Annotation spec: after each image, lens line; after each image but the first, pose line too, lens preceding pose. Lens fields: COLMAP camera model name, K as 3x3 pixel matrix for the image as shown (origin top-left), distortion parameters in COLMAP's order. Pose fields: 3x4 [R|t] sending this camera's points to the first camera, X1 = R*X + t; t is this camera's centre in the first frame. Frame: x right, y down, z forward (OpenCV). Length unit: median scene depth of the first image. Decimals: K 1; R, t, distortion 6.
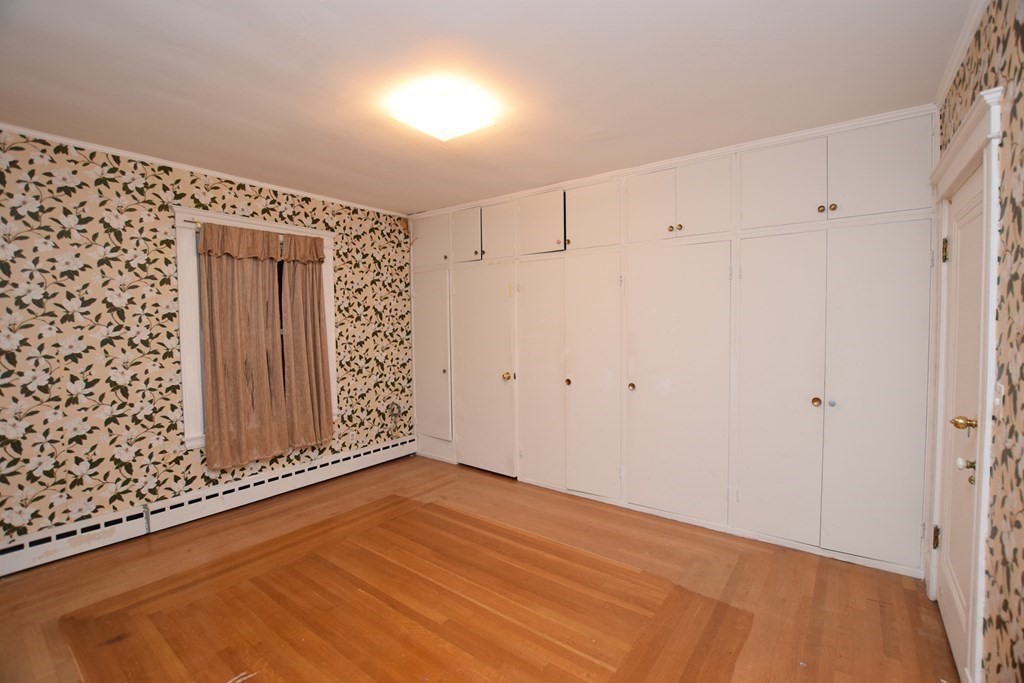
lens RADIAL K [[447.6, 0, 513.7], [0, 447.6, 342.8], [0, 0, 1]] dist [-0.037538, 0.007856]
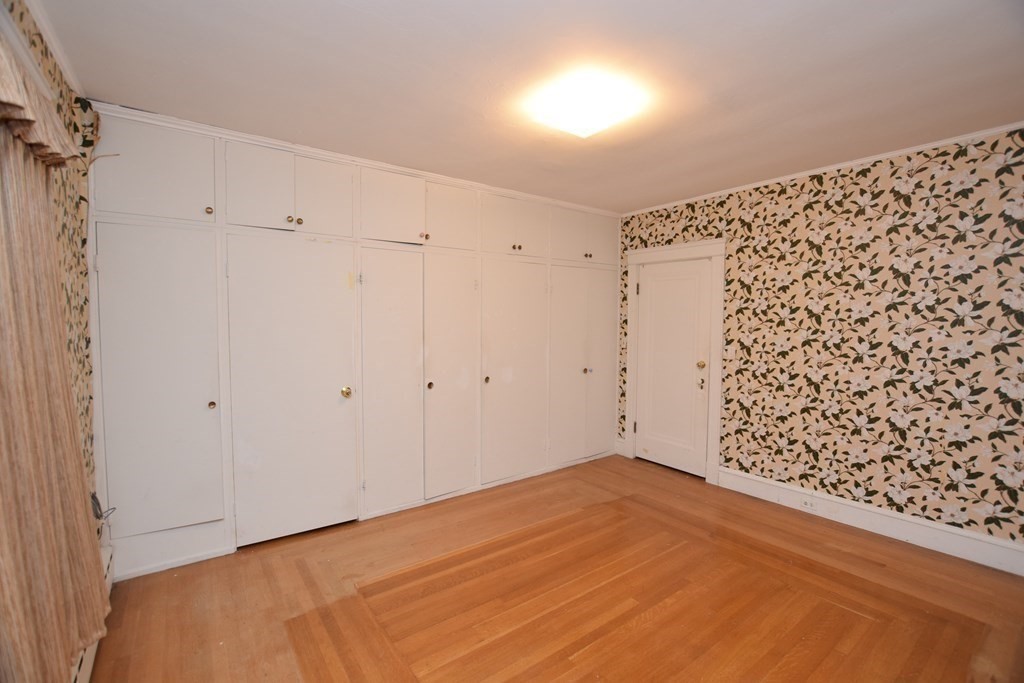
lens RADIAL K [[447.6, 0, 513.7], [0, 447.6, 342.8], [0, 0, 1]] dist [-0.037538, 0.007856]
pose [[0.285611, -0.042048, 0.957423, -0.885838], [0.037718, 0.998756, 0.032611, -0.032675], [-0.957603, 0.026798, 0.286842, 0.678429]]
